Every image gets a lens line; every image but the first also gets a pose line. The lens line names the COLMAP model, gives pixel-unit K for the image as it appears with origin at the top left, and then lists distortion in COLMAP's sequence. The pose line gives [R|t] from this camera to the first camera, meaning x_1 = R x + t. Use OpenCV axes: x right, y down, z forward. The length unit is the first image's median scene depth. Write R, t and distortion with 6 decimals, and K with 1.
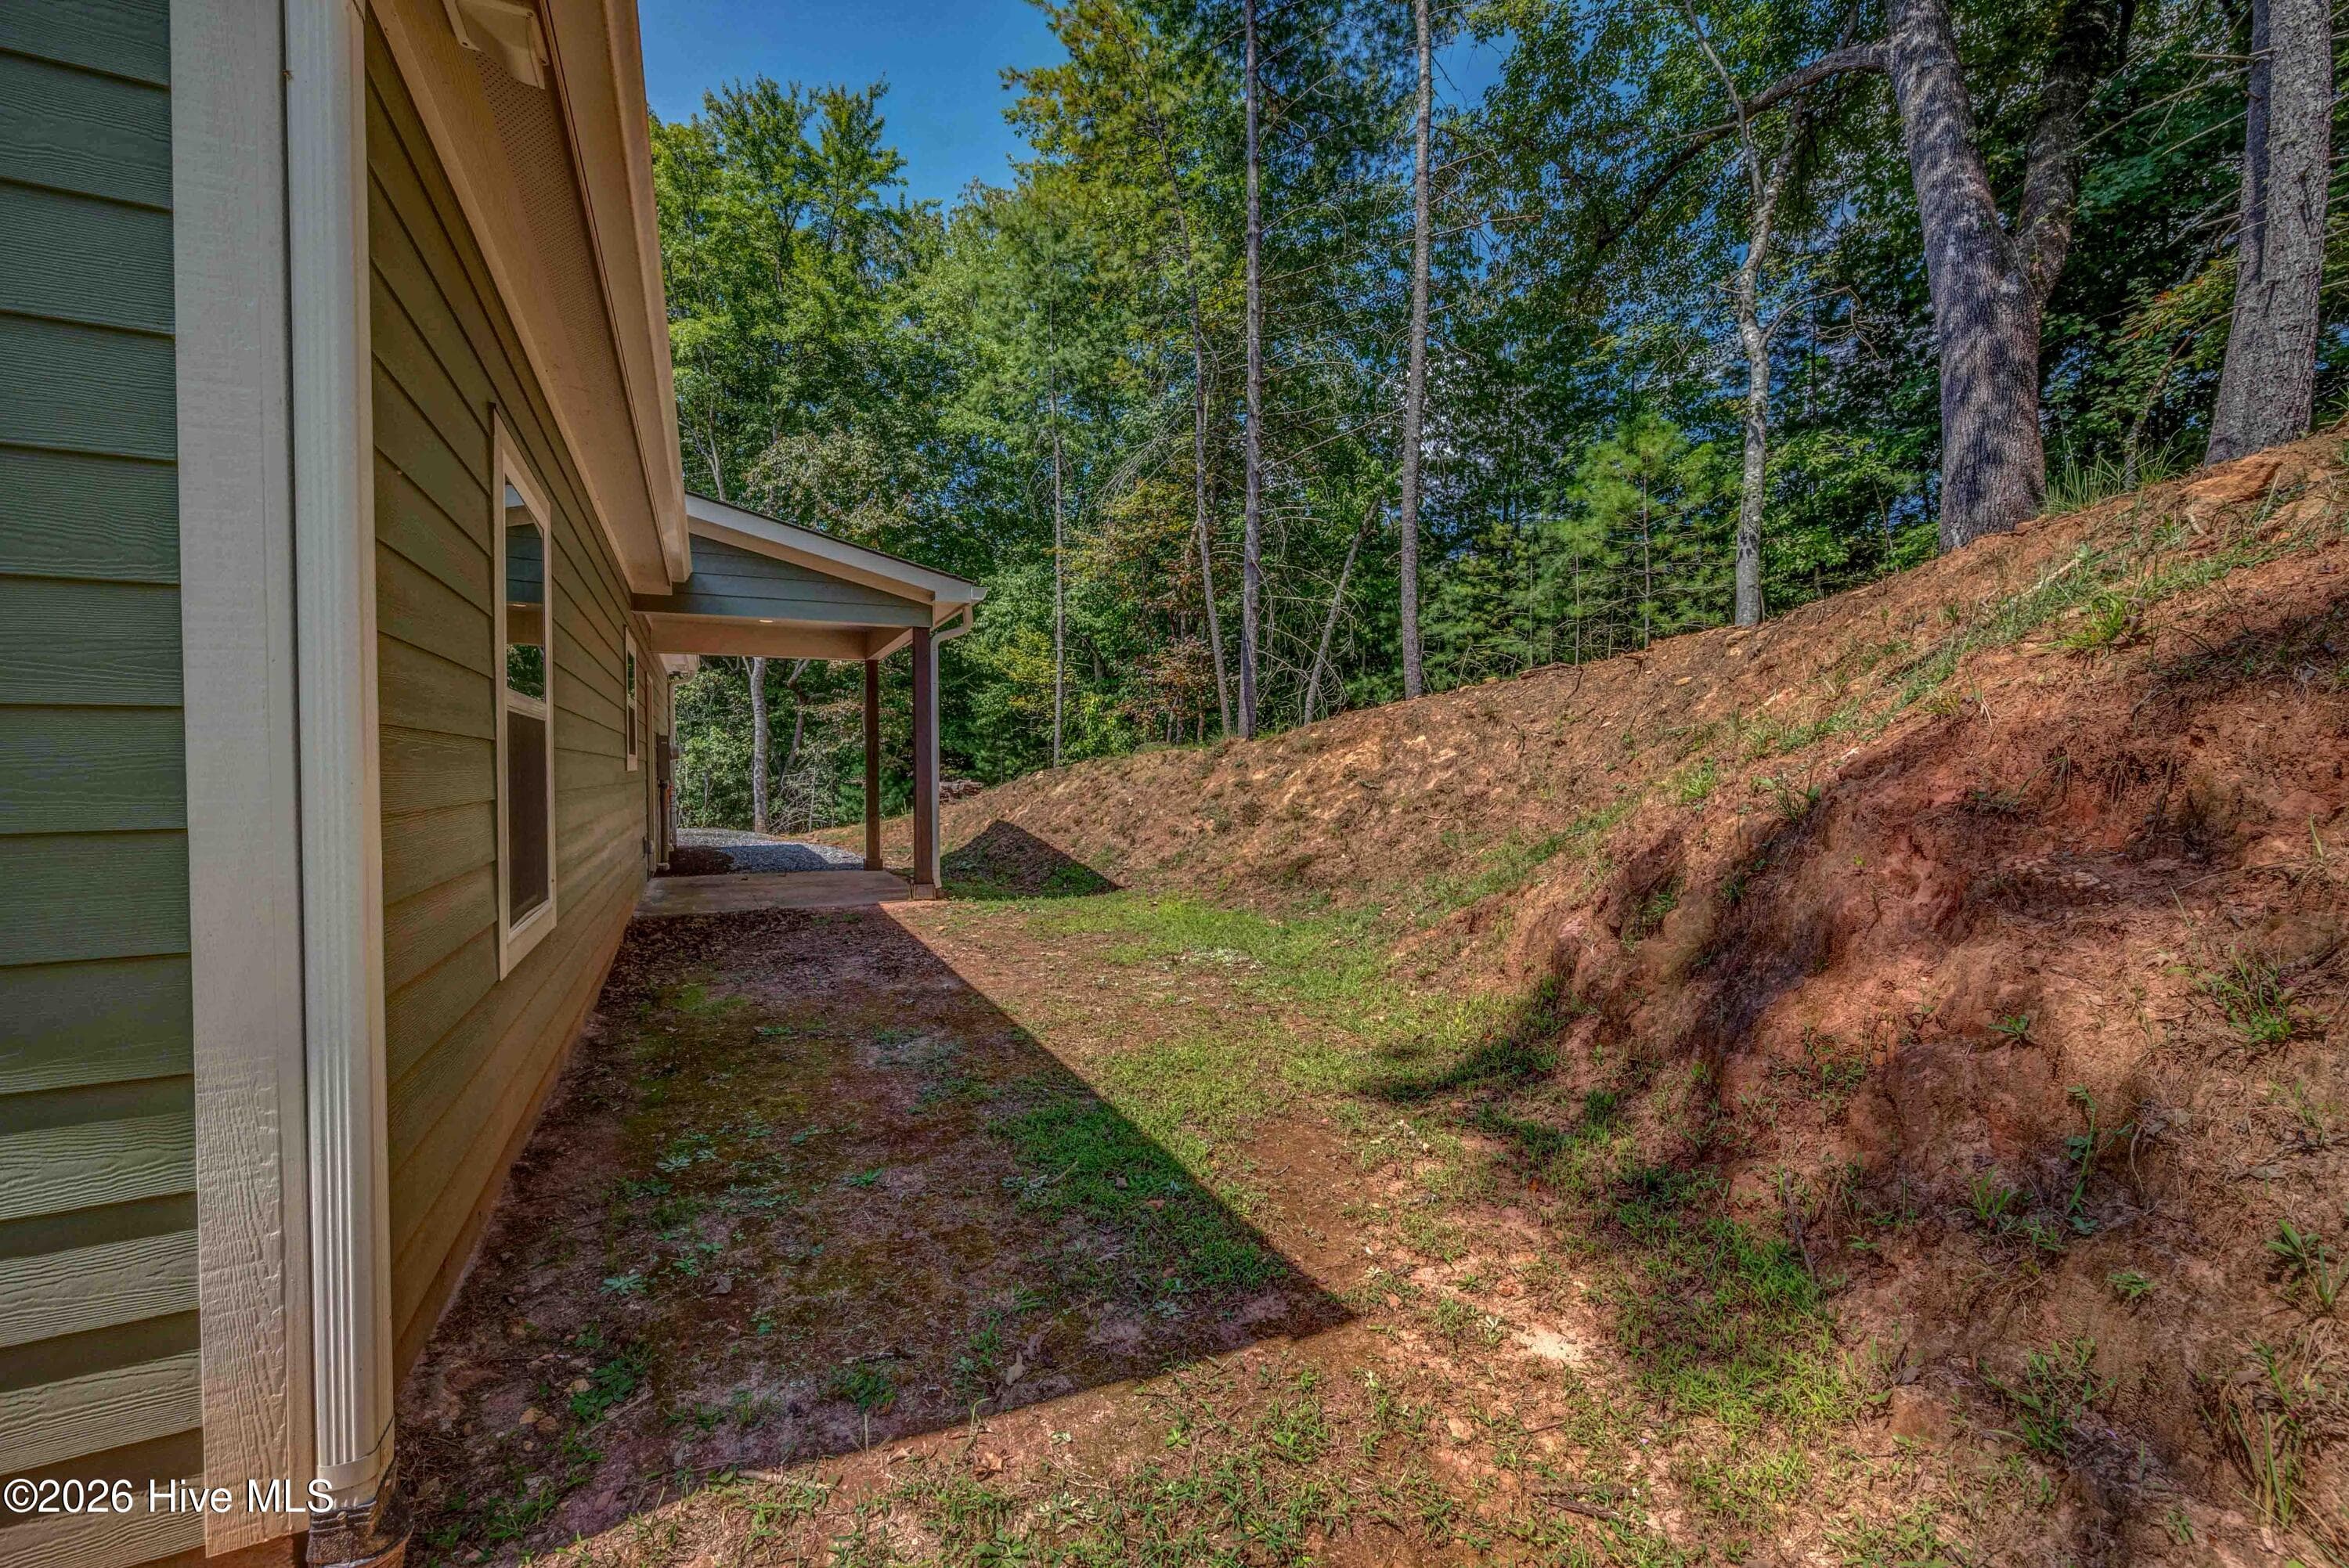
lens RADIAL K [[917.0, 0, 1178.1], [0, 917.0, 791.8], [0, 0, 1]] dist [-0.003963, 0.000403]
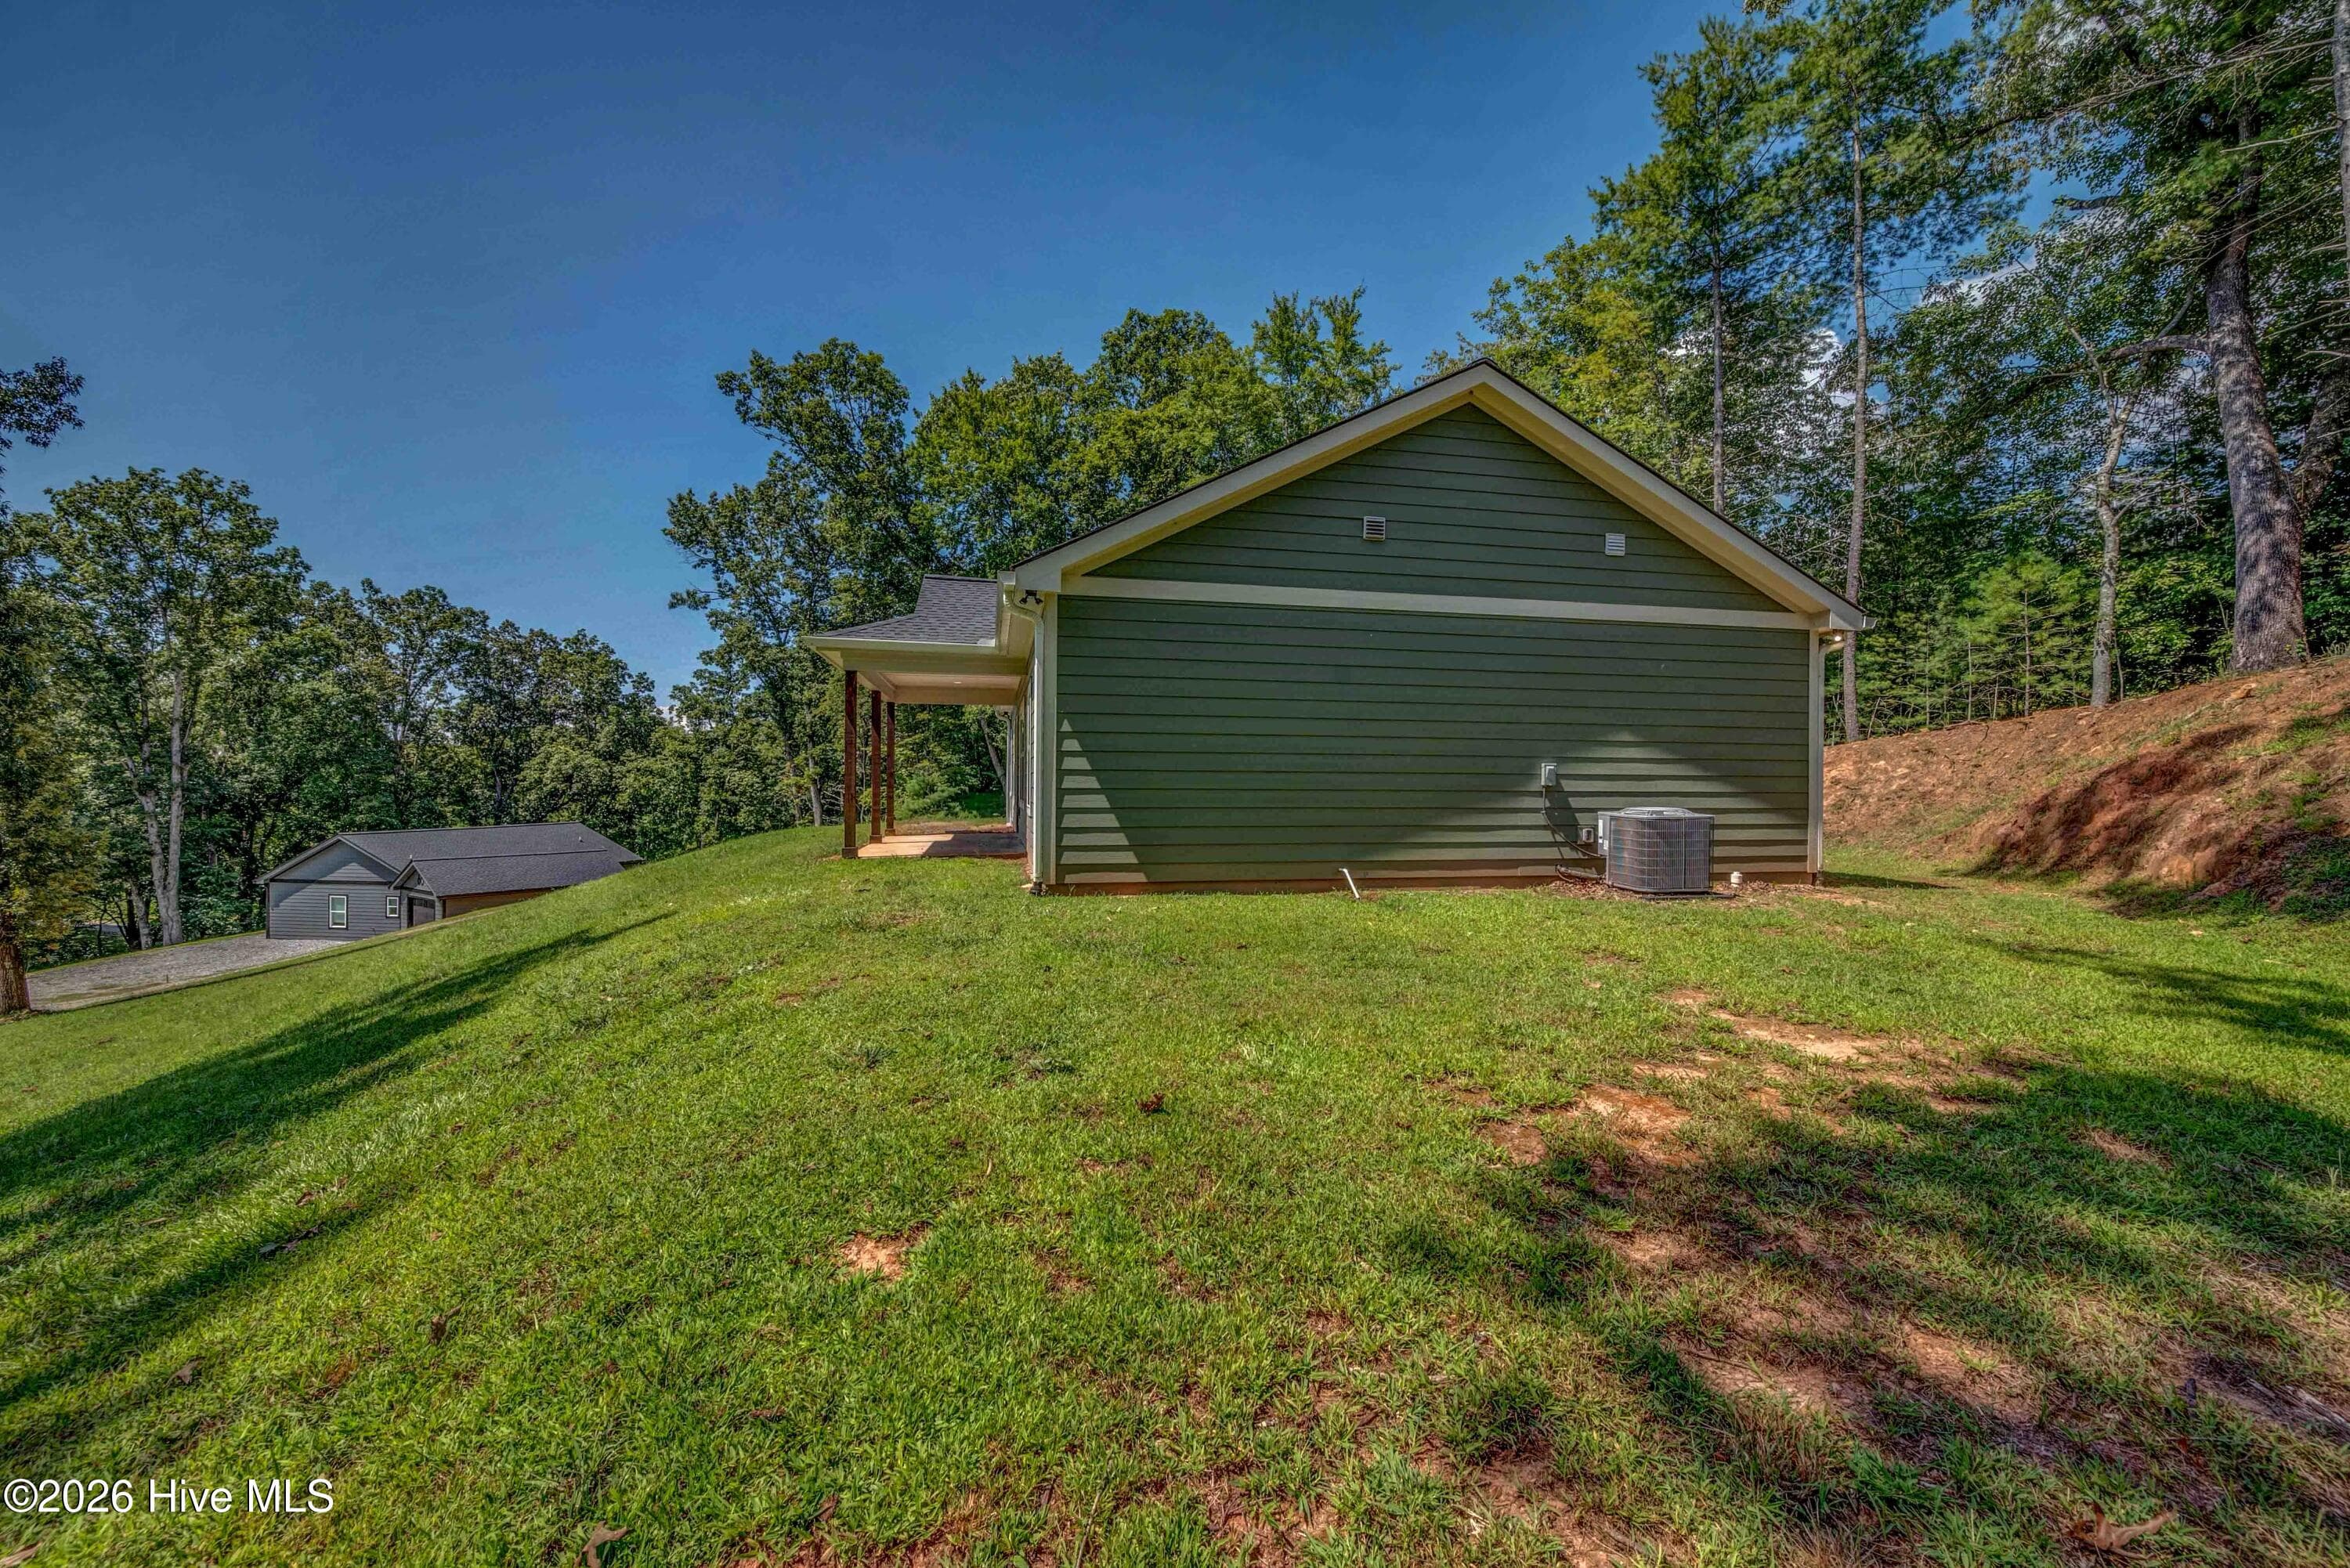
lens RADIAL K [[917.4, 0, 1177.0], [0, 917.4, 781.0], [0, 0, 1]] dist [-0.003963, 0.000403]
pose [[0.965211, 0.015690, -0.261000, -0.477457], [-0.022971, 0.999427, -0.024872, 0.044273], [0.260460, 0.030002, 0.965018, -0.874646]]
